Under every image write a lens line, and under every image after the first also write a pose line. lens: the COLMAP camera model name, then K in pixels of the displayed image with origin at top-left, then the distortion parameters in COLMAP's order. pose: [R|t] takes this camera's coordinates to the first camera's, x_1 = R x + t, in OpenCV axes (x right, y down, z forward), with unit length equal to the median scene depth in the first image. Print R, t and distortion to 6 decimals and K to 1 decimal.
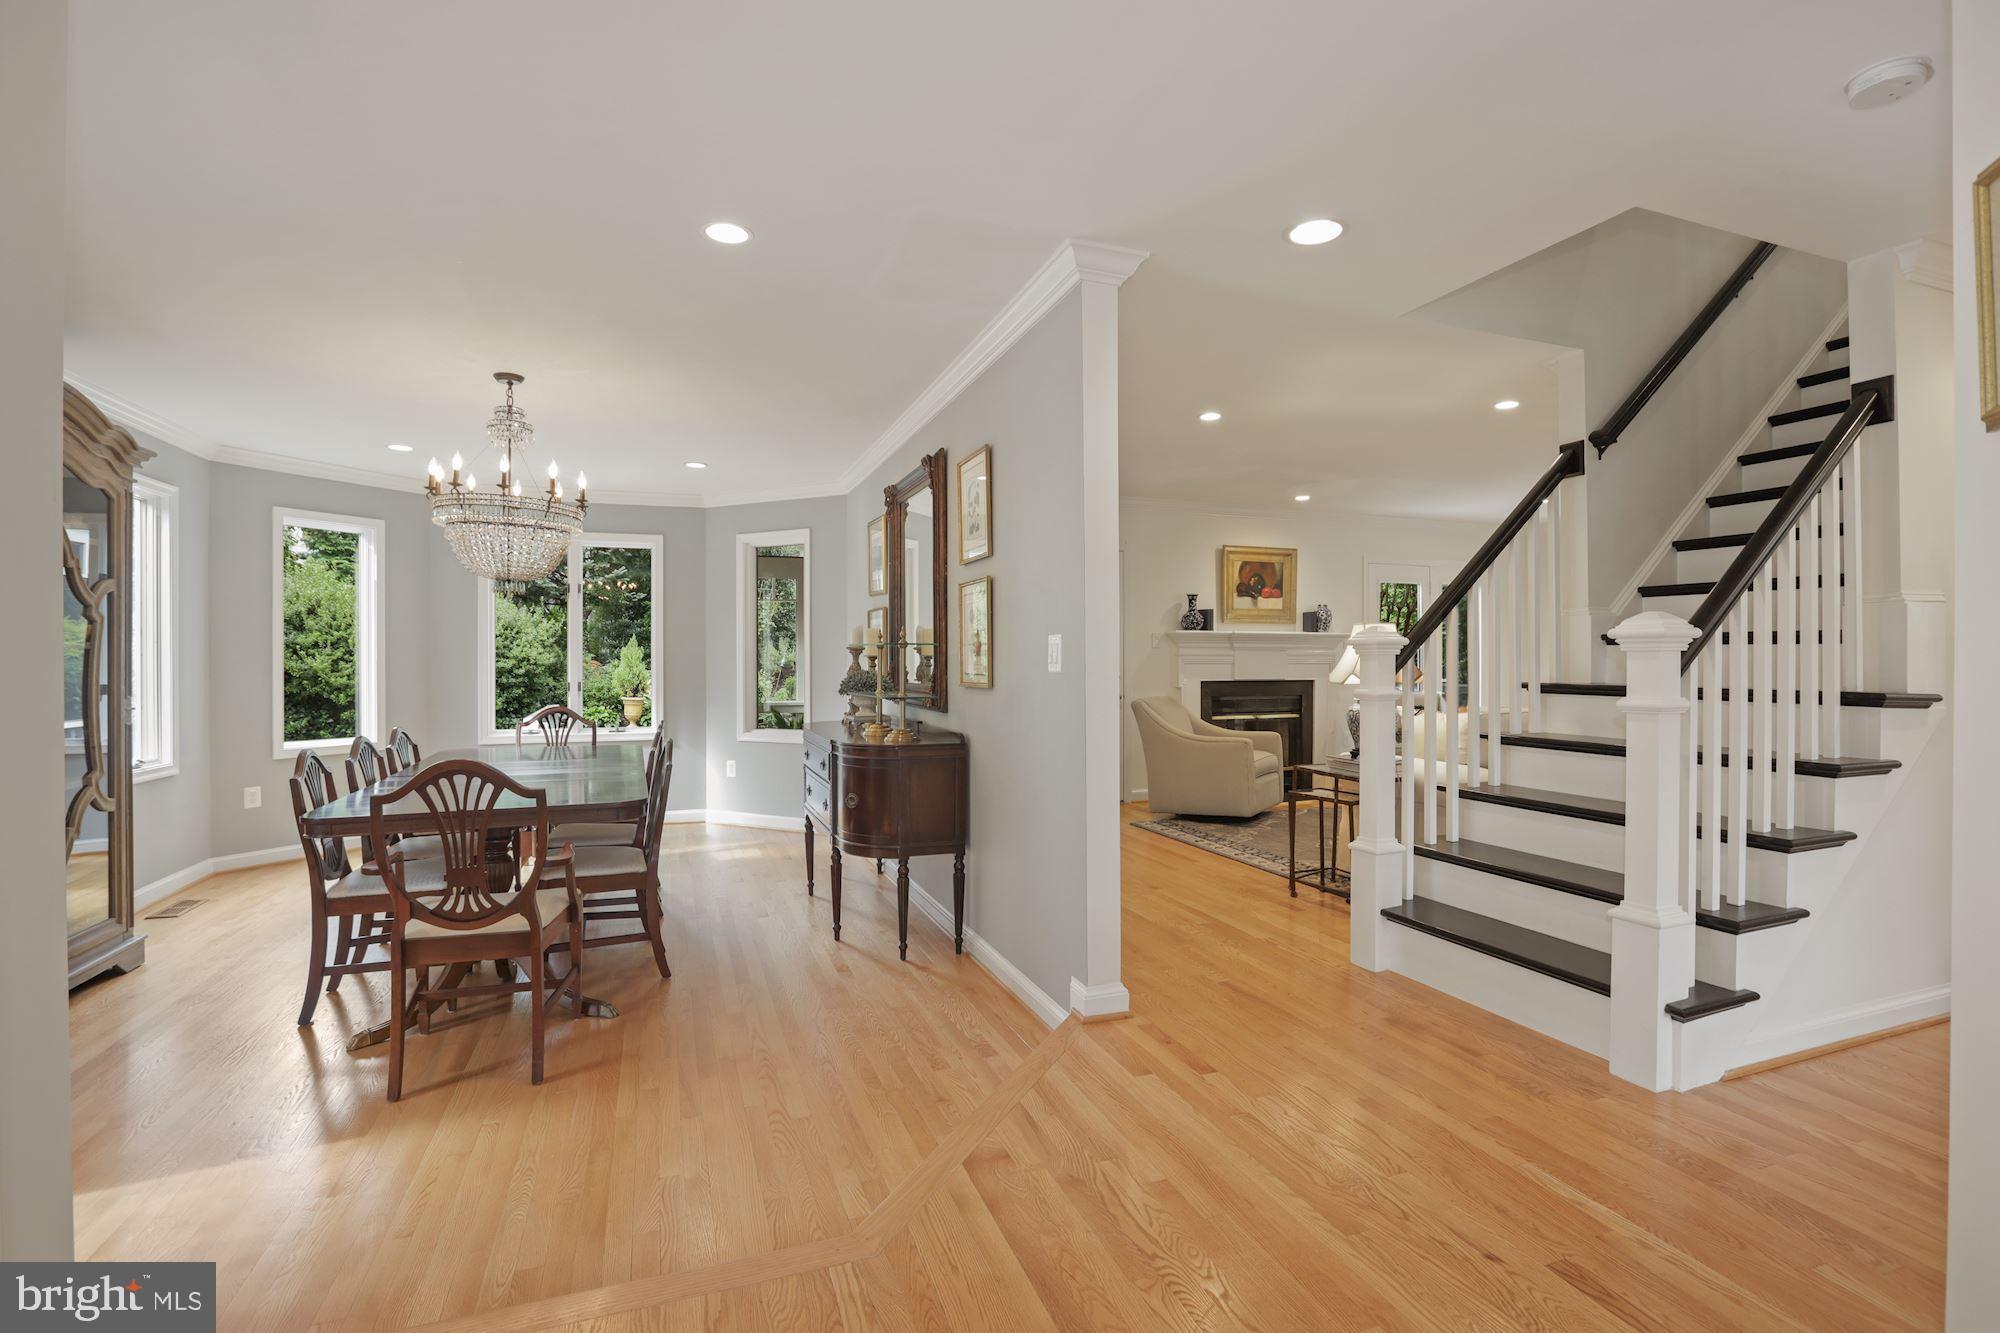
lens RADIAL K [[930.0, 0, 986.7], [0, 930.0, 667.6], [0, 0, 1]] dist [-0.046373, 0.010575]
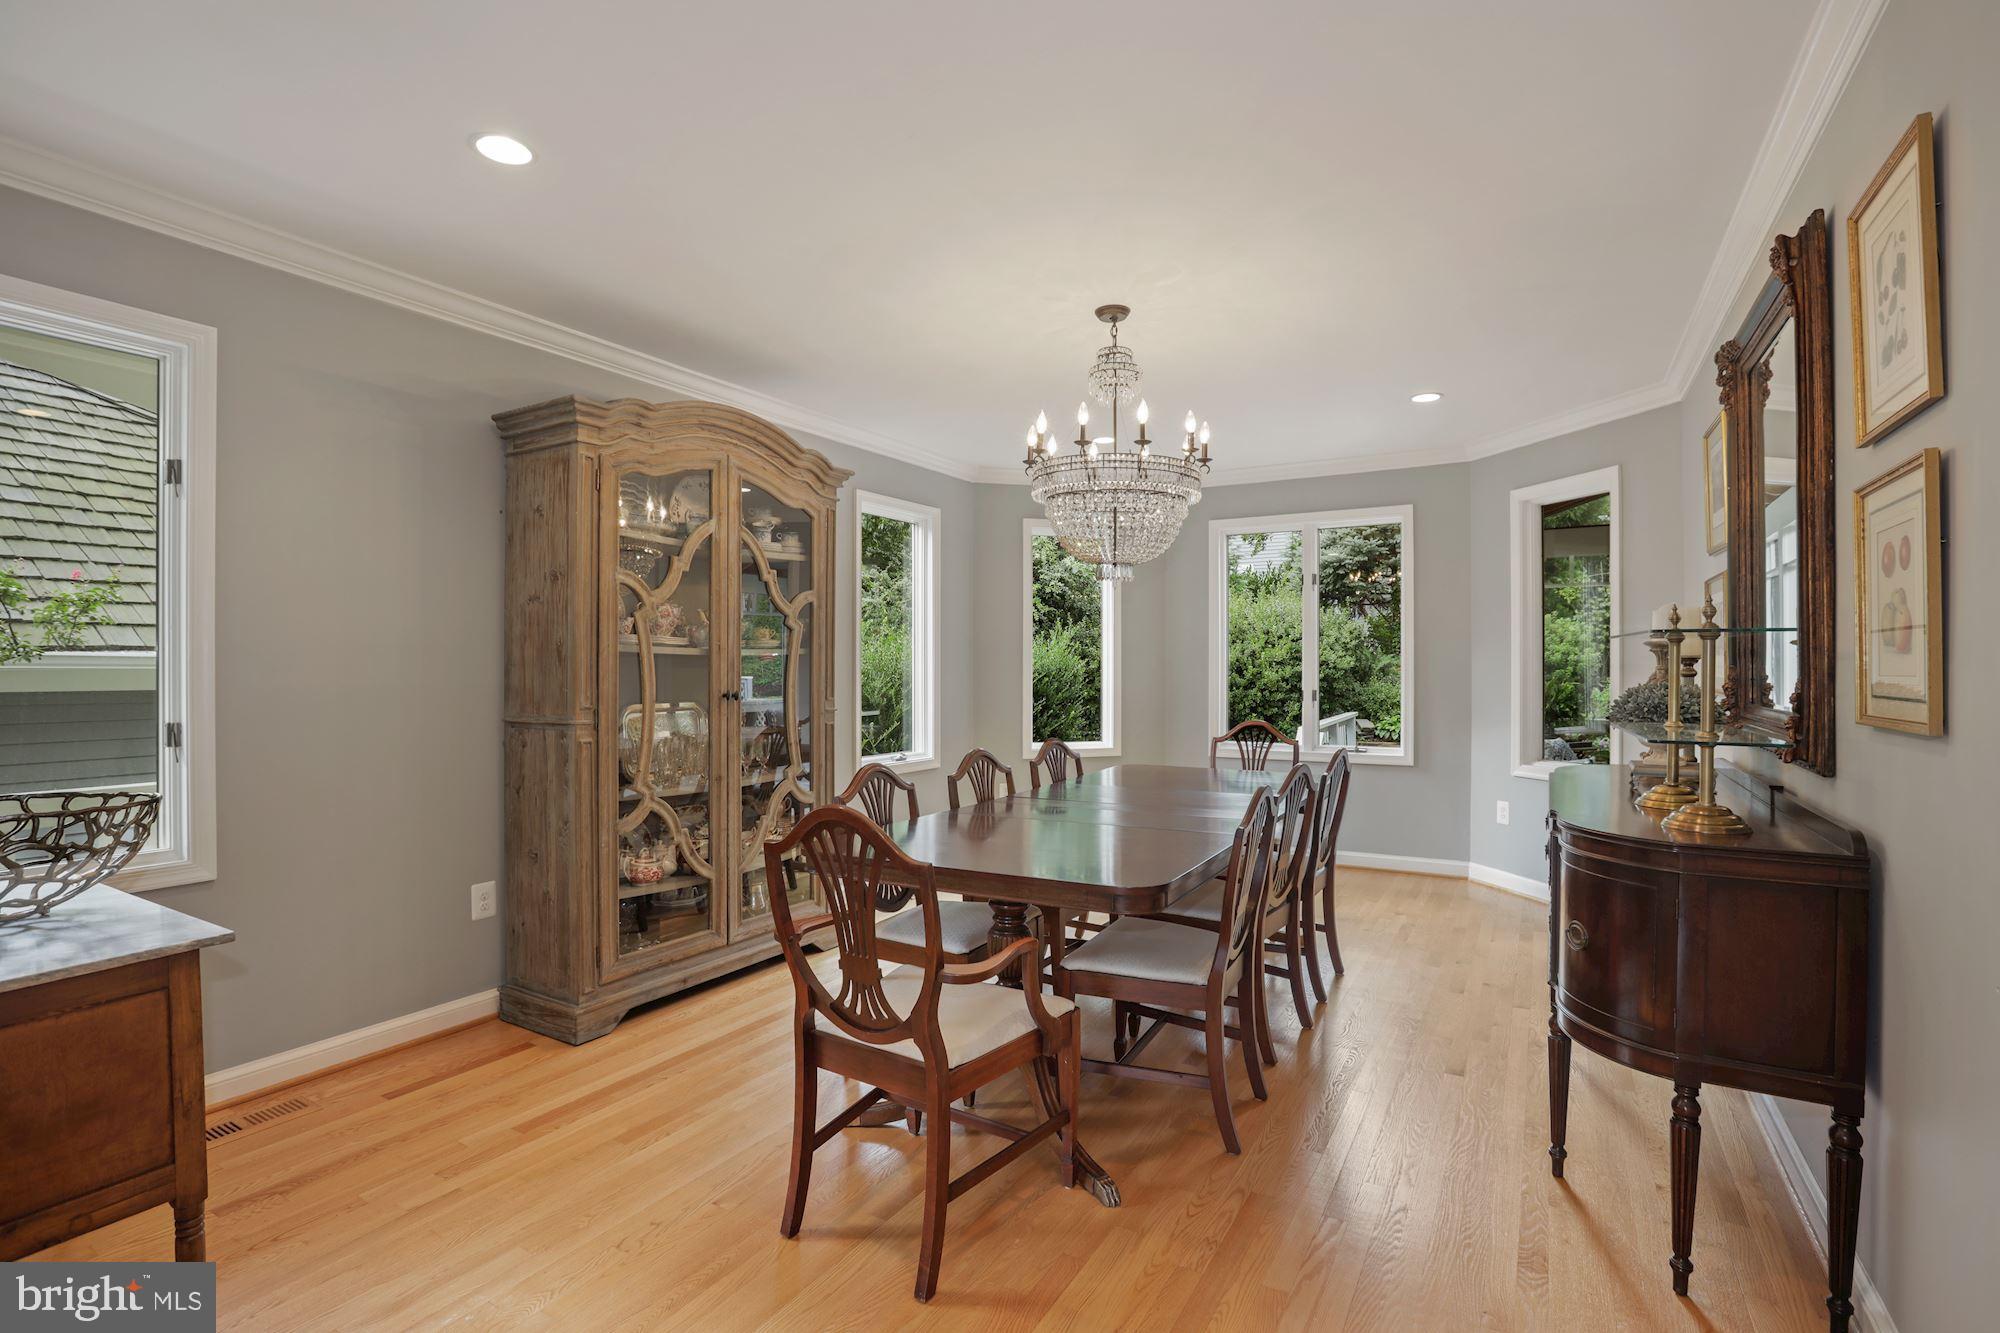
lens RADIAL K [[930.0, 0, 991.0], [0, 930.0, 671.5], [0, 0, 1]] dist [-0.046373, 0.010575]
pose [[0.640872, 0.004940, -0.767632, 0.034517], [-0.004452, 0.999986, 0.002718, -0.004071], [0.767635, 0.001675, 0.640886, 0.420296]]
